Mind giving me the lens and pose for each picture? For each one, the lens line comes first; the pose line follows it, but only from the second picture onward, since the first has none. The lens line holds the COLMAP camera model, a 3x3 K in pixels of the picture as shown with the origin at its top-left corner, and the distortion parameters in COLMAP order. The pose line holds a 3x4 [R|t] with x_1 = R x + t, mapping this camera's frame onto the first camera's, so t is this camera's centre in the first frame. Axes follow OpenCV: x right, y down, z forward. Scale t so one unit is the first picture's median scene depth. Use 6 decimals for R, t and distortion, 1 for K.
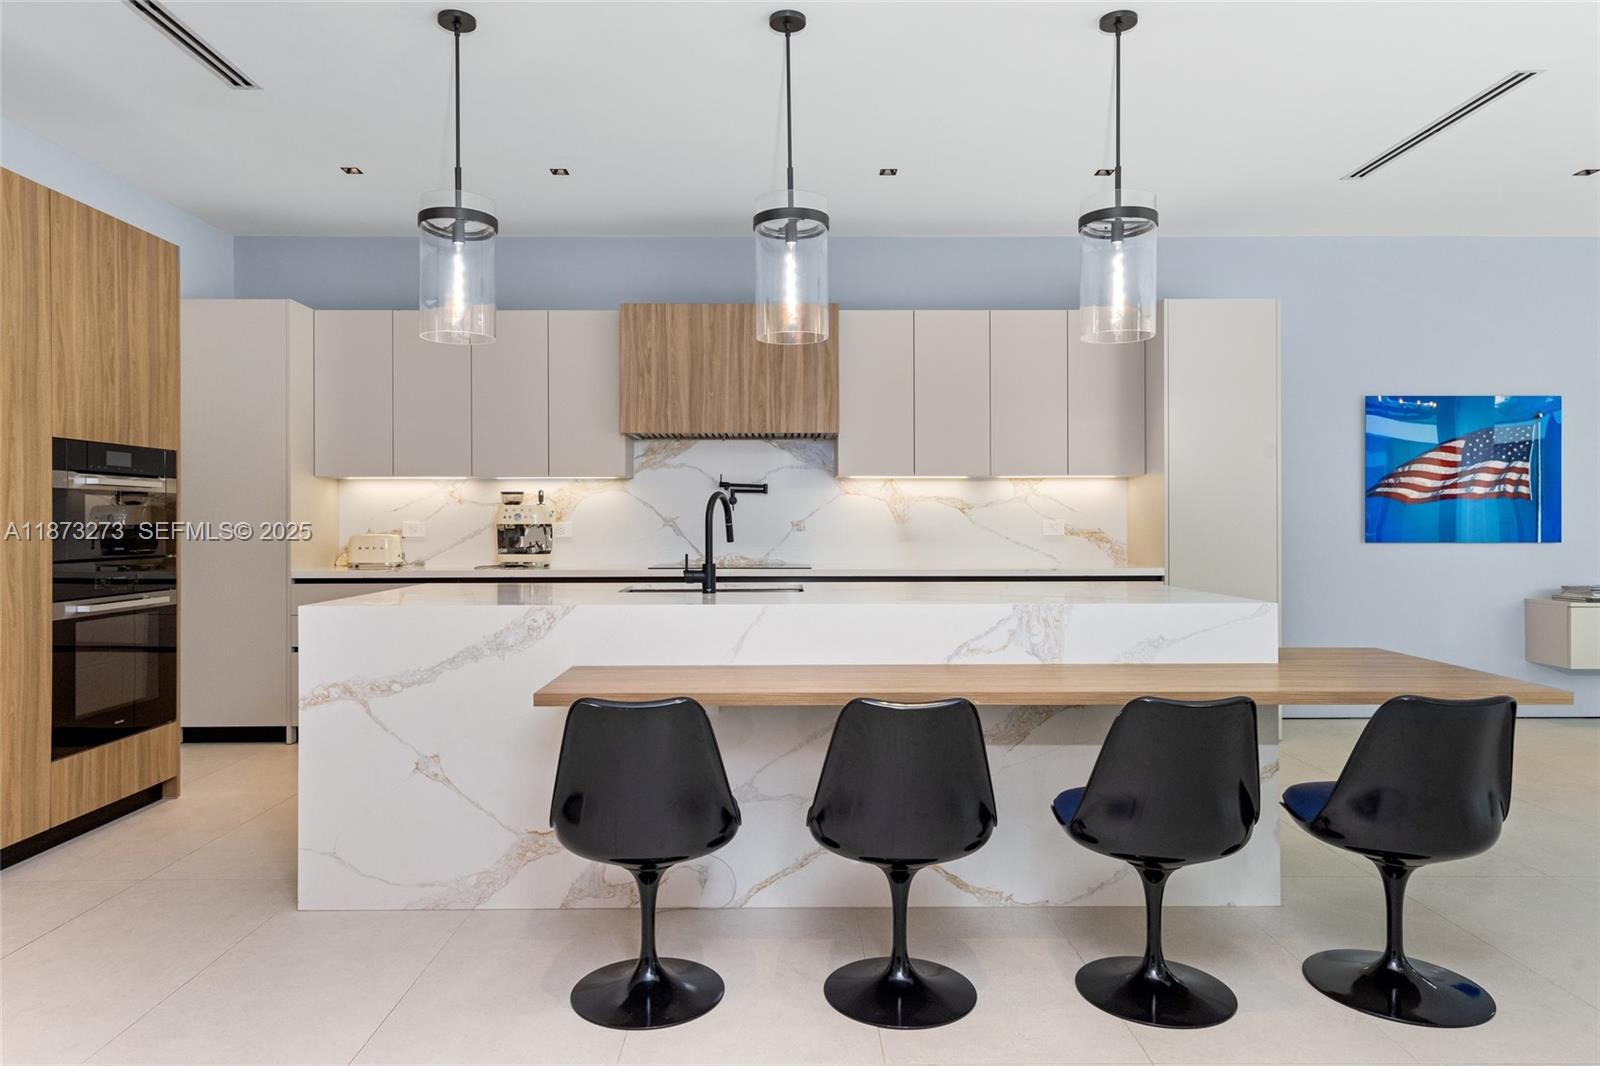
lens RADIAL K [[1011.4, 0, 793.2], [0, 1011.4, 525.9], [0, 0, 1]] dist [0.011098, 0.006228]
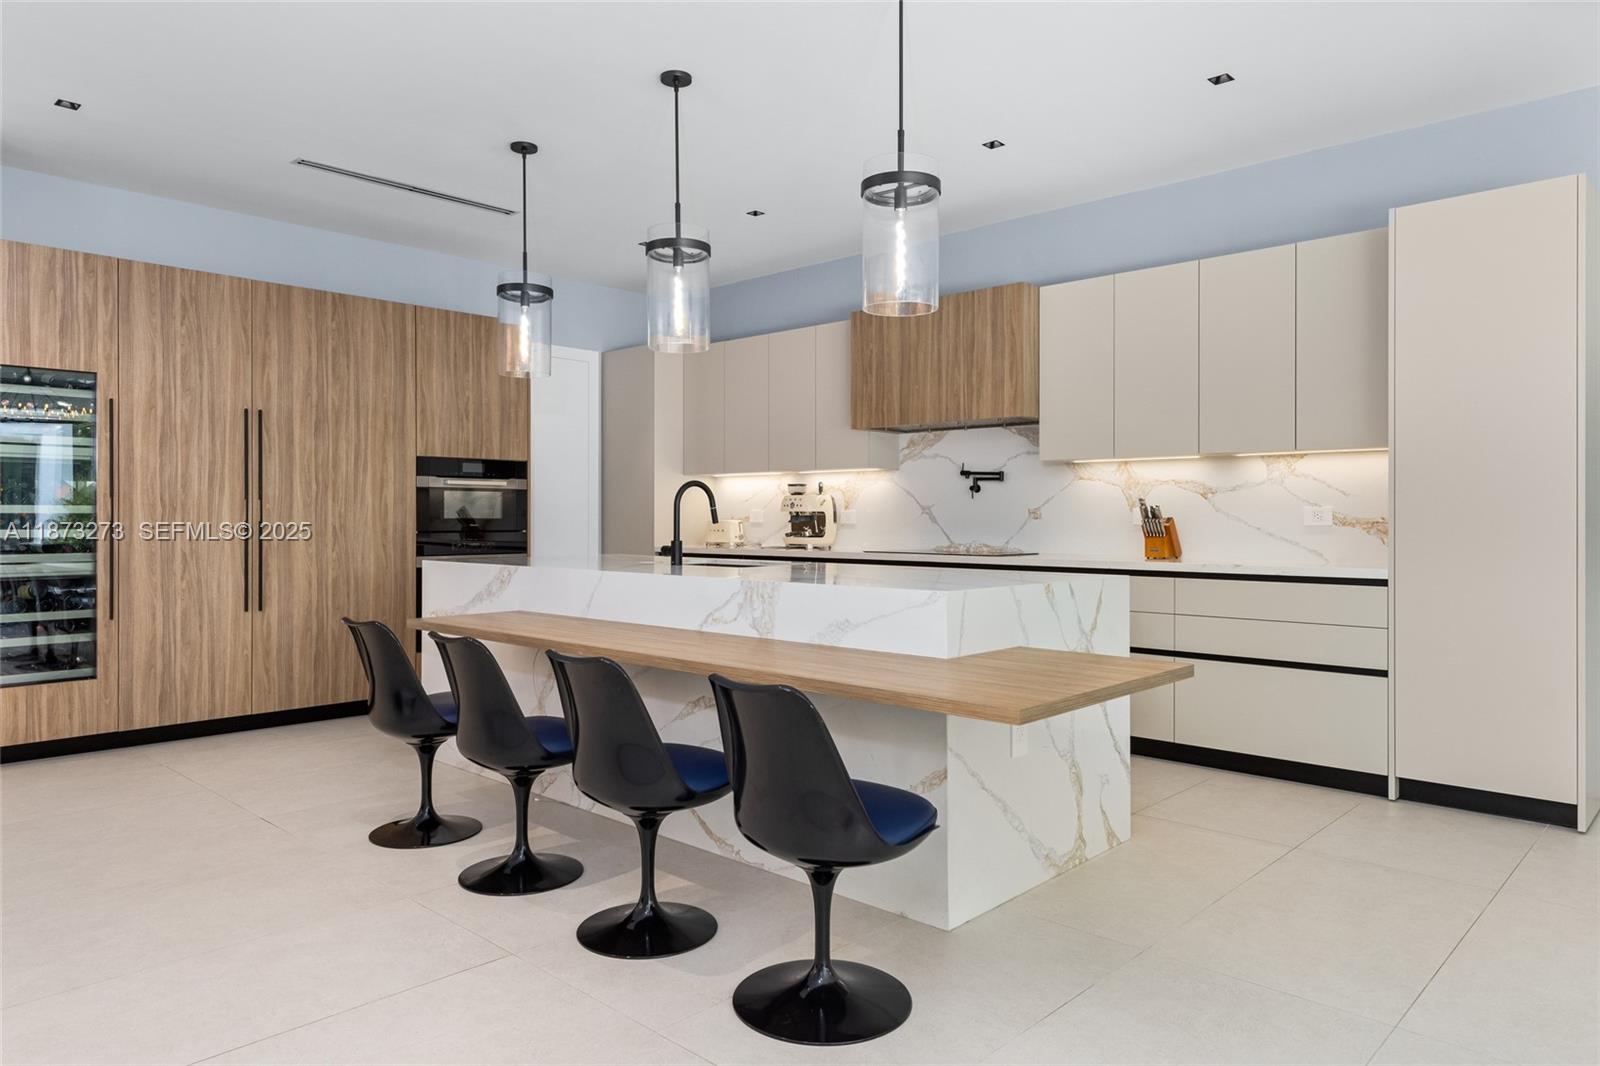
lens RADIAL K [[1032.7, 0, 802.1], [0, 1032.7, 528.9], [0, 0, 1]] dist [0.002942, 0.001402]
pose [[0.726314, 0.010892, -0.687276, 0.569978], [-0.006264, 0.999938, 0.009227, 0.007384], [0.687334, -0.002397, 0.726337, 0.141242]]
